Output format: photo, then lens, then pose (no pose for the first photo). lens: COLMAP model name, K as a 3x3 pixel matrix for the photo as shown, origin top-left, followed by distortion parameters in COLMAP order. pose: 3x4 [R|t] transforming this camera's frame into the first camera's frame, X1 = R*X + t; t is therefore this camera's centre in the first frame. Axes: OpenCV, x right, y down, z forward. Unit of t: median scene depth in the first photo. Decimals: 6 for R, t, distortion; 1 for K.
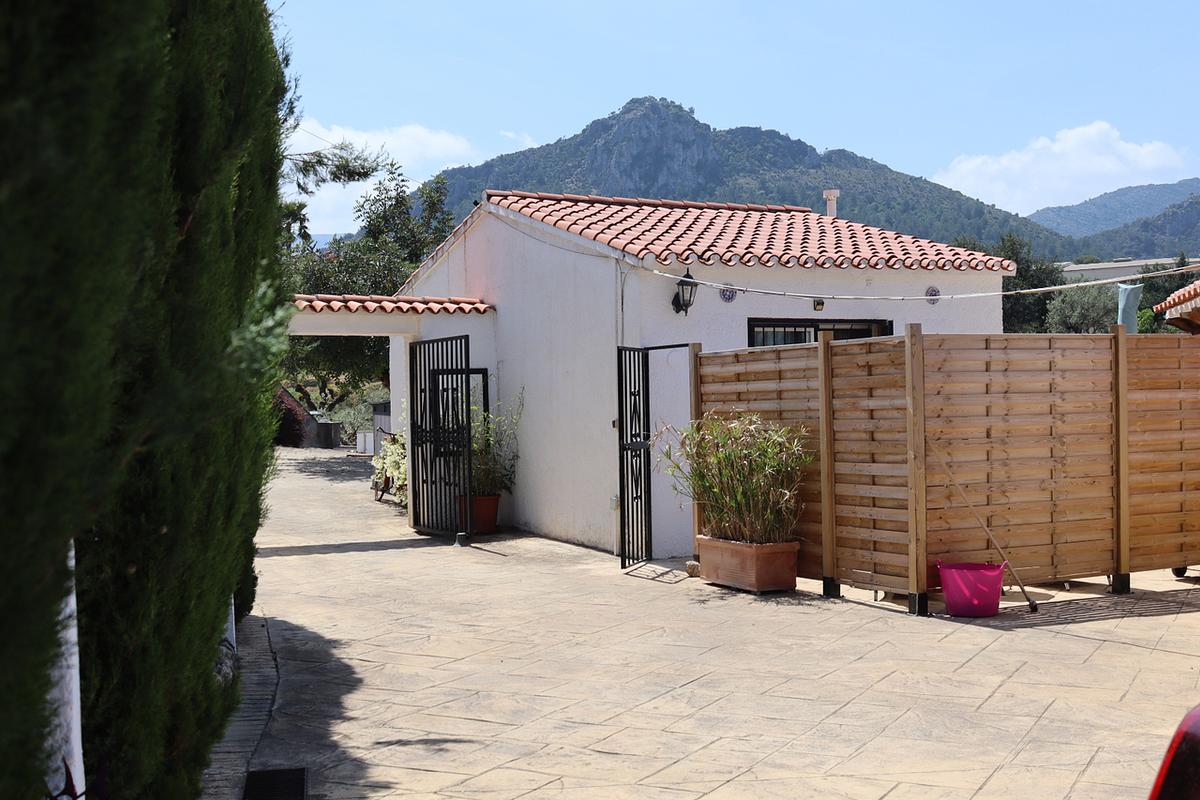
lens RADIAL K [[1457.7, 0, 599.3], [0, 1457.7, 400.6], [0, 0, 1]] dist [-0.002449, 0.000000]
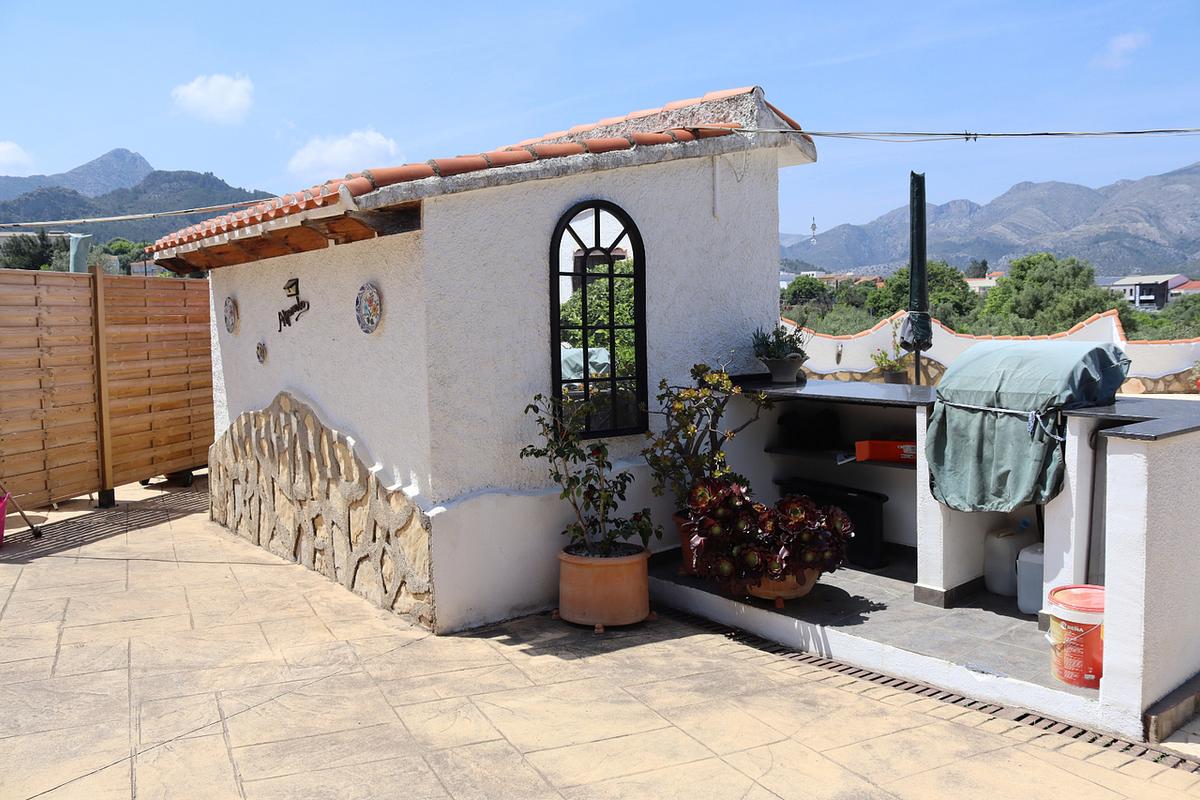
lens RADIAL K [[993.7, 0, 599.8], [0, 993.7, 403.7], [0, 0, 1]] dist [-0.161432, 0.137999]
pose [[0.599162, -0.053293, 0.798852, 0.000010], [-0.000382, 0.997763, 0.066849, 0.003736], [-0.800628, -0.040359, 0.597801, 0.258770]]
